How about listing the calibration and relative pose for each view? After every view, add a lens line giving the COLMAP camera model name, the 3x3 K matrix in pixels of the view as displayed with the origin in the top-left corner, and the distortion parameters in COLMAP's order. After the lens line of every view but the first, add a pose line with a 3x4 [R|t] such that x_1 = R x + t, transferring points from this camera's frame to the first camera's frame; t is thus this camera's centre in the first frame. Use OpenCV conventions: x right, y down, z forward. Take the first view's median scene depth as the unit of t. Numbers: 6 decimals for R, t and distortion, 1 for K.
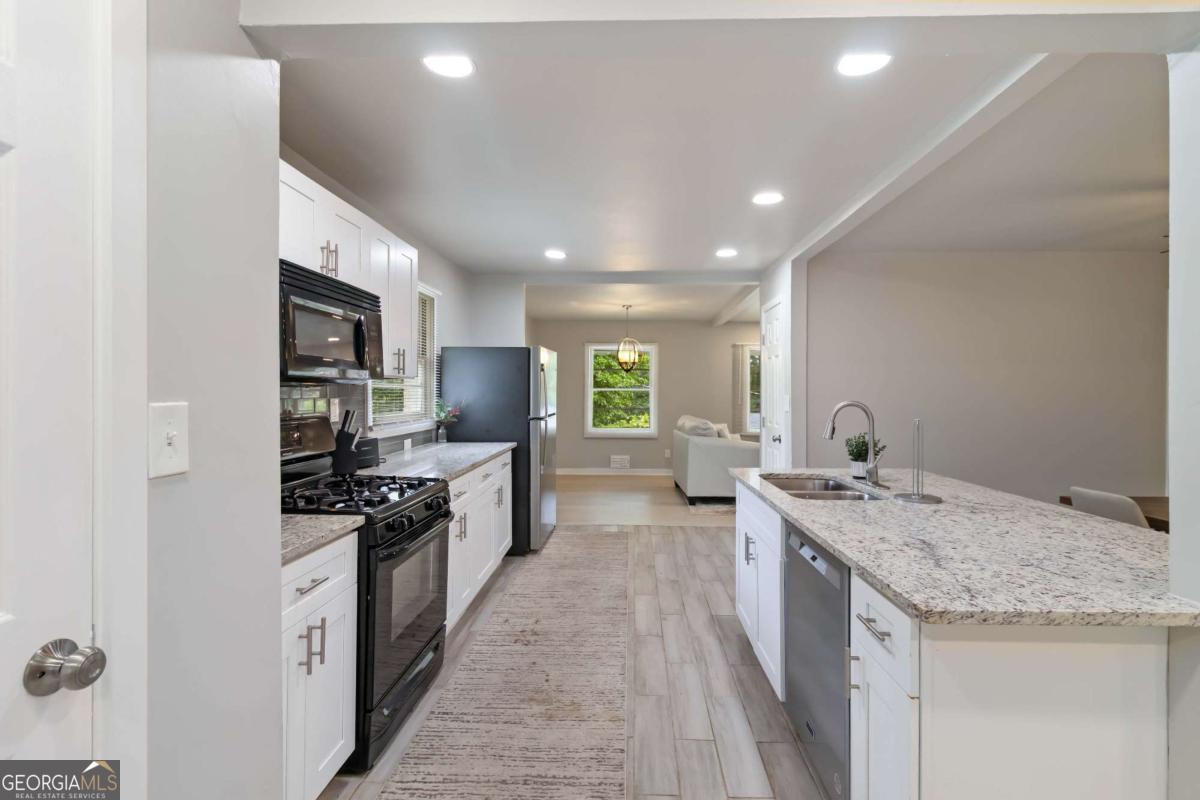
lens RADIAL K [[563.9, 0, 605.8], [0, 563.9, 396.9], [0, 0, 1]] dist [0.008958, -0.001717]
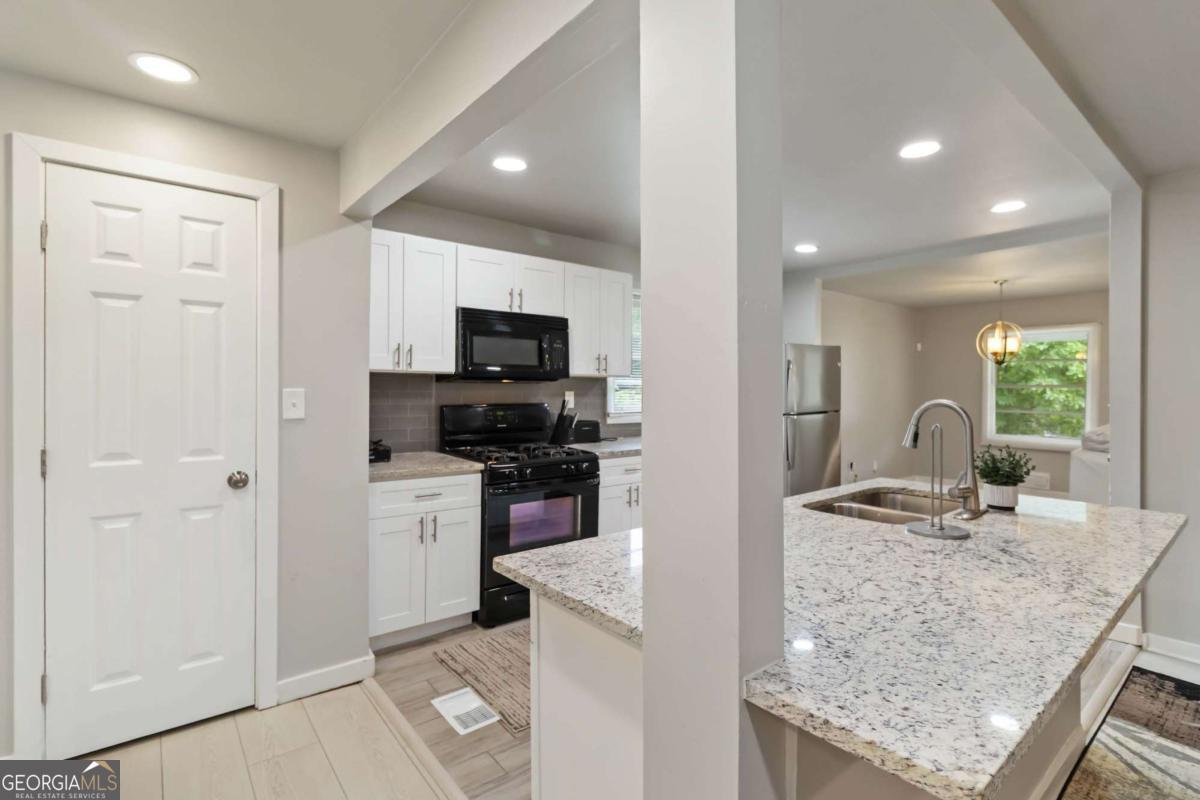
lens RADIAL K [[563.9, 0, 608.4], [0, 563.9, 388.5], [0, 0, 1]] dist [0.008958, -0.001717]
pose [[0.661380, 0.005416, -0.750032, 0.655325], [-0.012591, 0.999913, -0.003882, 0.000091], [0.749946, 0.012011, 0.661390, 0.140414]]
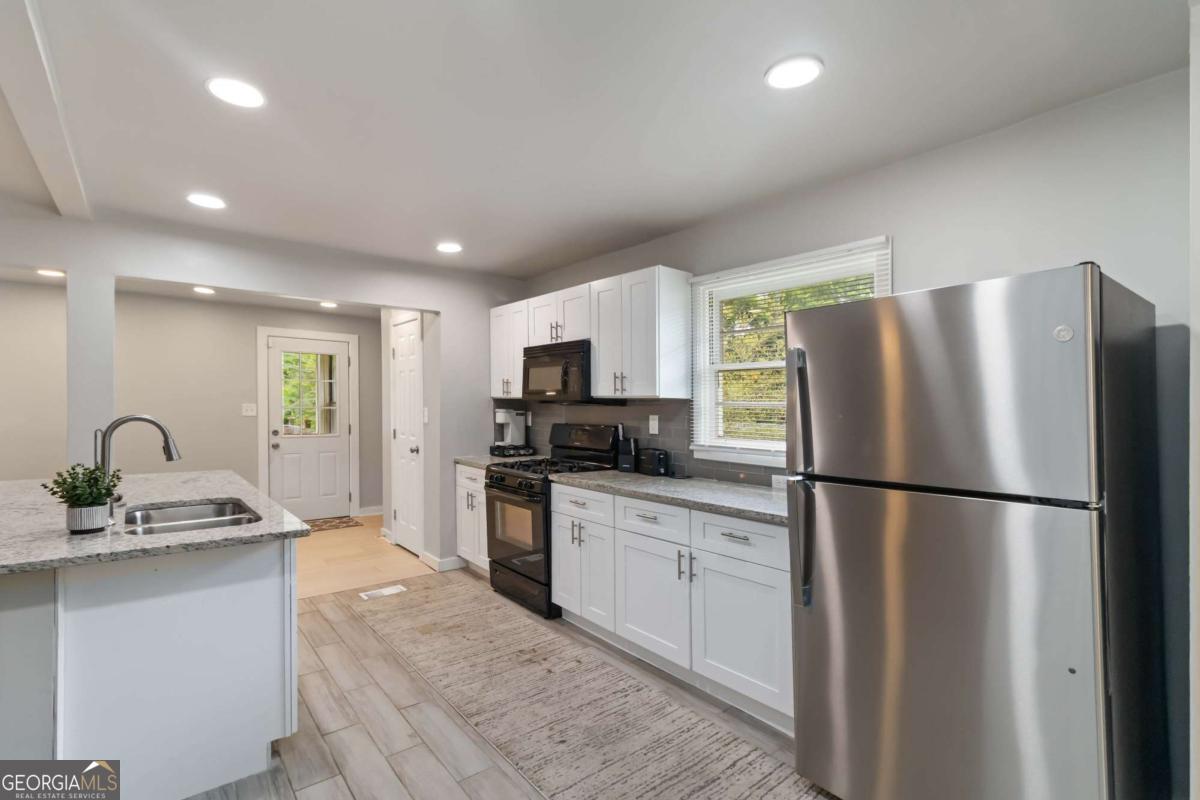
lens RADIAL K [[563.9, 0, 603.2], [0, 563.9, 411.5], [0, 0, 1]] dist [0.008958, -0.001717]
pose [[-0.748779, -0.002590, -0.662815, 0.442692], [-0.018345, 0.999690, 0.016818, -0.024161], [0.662566, 0.024752, -0.748594, 1.890268]]
